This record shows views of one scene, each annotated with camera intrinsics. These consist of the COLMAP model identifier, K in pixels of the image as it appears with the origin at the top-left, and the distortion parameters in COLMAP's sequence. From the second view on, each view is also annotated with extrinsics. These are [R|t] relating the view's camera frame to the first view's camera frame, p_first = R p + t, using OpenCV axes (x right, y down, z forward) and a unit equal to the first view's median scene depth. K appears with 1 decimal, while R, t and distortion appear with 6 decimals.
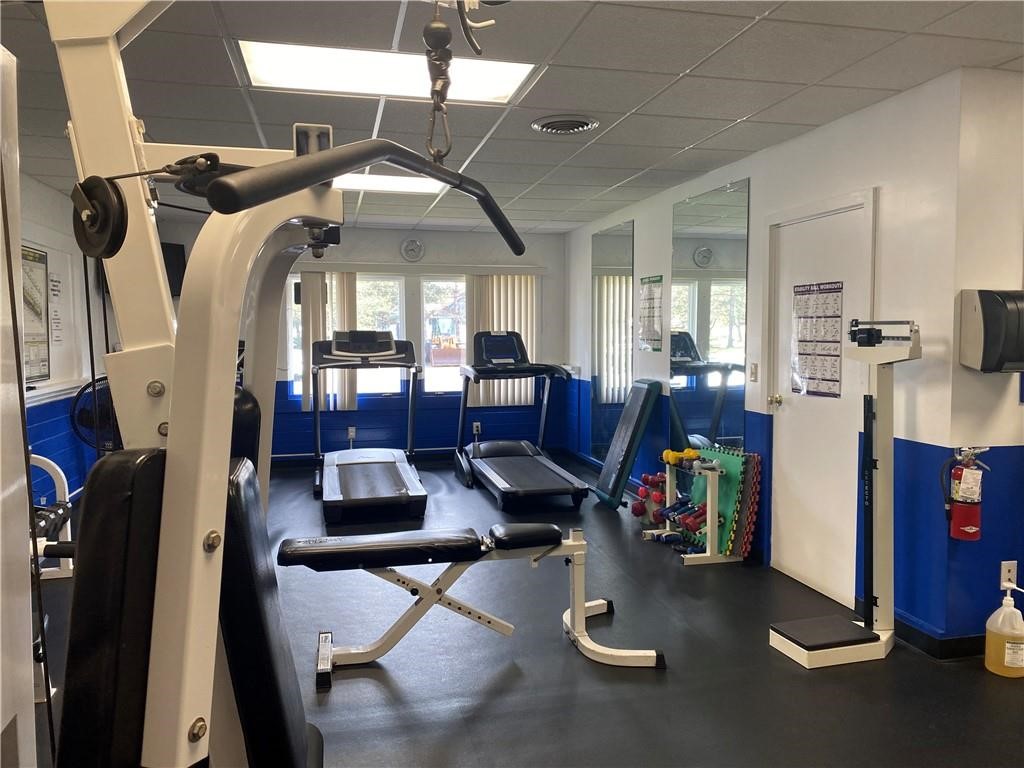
lens RADIAL K [[784.9, 0, 512.0], [0, 784.9, 384.0], [0, 0, 1]] dist [0.005362, 0.003238]
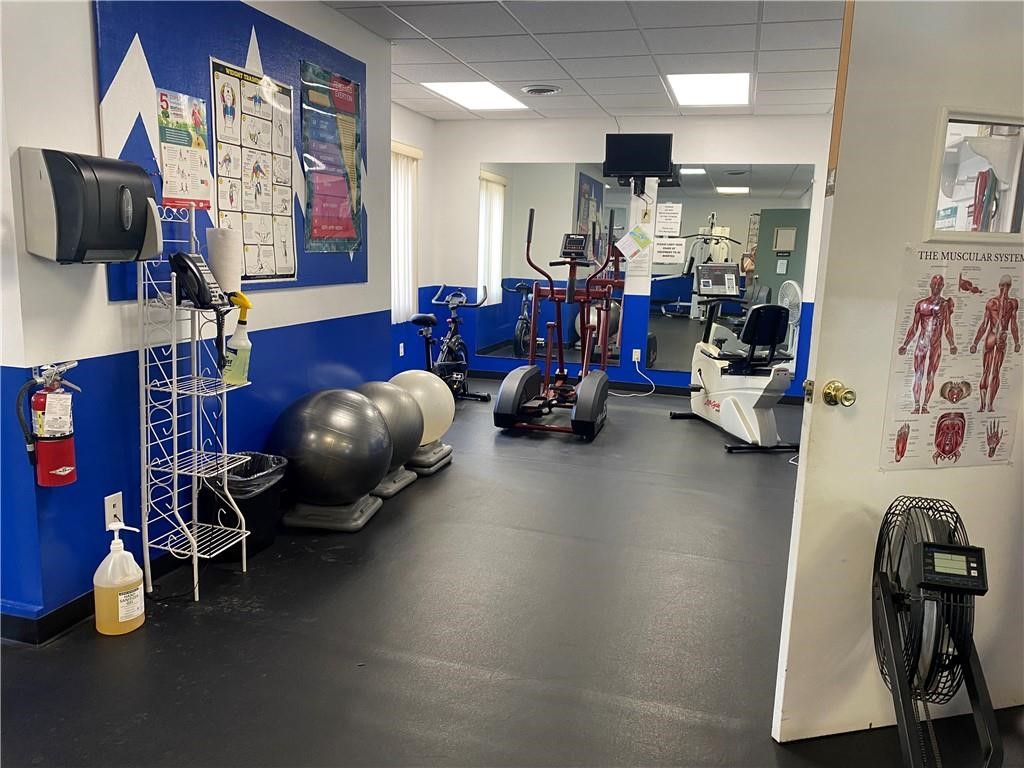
lens RADIAL K [[784.9, 0, 512.0], [0, 784.9, 384.0], [0, 0, 1]] dist [0.005362, 0.003238]
pose [[0.491743, -0.132887, 0.860540, 0.148431], [0.013522, 0.989332, 0.145048, -0.004094], [-0.870635, -0.059690, 0.488294, 0.249276]]
